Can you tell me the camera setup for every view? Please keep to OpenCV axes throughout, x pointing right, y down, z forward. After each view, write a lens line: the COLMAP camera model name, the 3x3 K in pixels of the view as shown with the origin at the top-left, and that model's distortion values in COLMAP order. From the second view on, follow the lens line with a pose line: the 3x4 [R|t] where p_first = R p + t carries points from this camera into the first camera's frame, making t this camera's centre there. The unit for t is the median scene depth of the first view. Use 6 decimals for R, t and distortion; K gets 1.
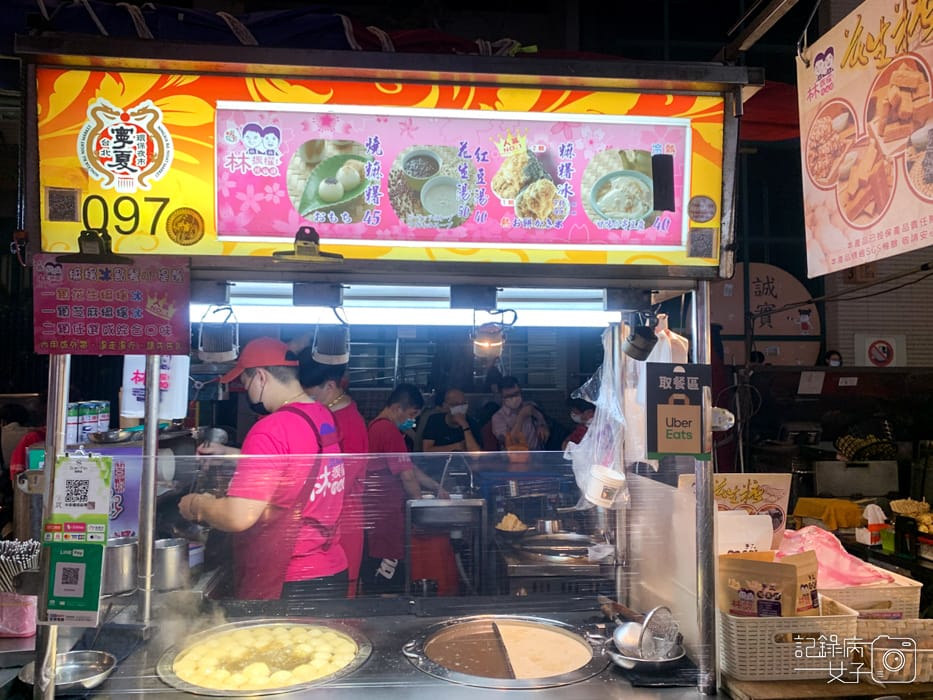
lens RADIAL K [[720.7, 0, 466.5], [0, 720.7, 350.0], [0, 0, 1]] dist [0.084280, -0.131787]
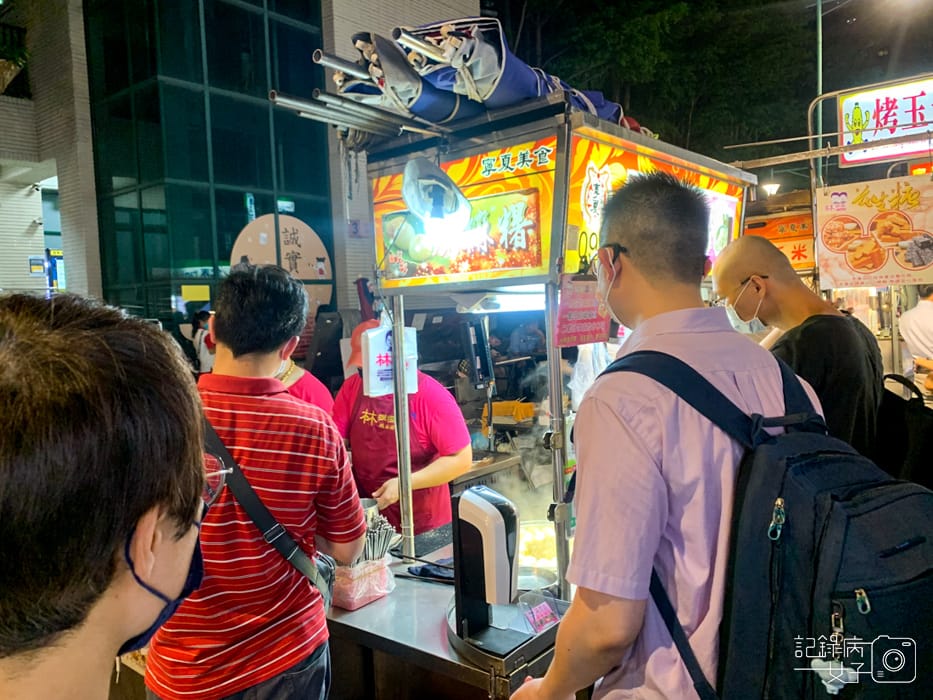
lens RADIAL K [[702.9, 0, 465.7], [0, 702.9, 325.0], [0, 0, 1]] dist [0.137890, -0.225884]
pose [[0.688631, -0.051600, 0.723273, -2.065138], [0.009195, 0.998006, 0.062446, -0.149736], [-0.725053, -0.036351, 0.687733, 0.293075]]
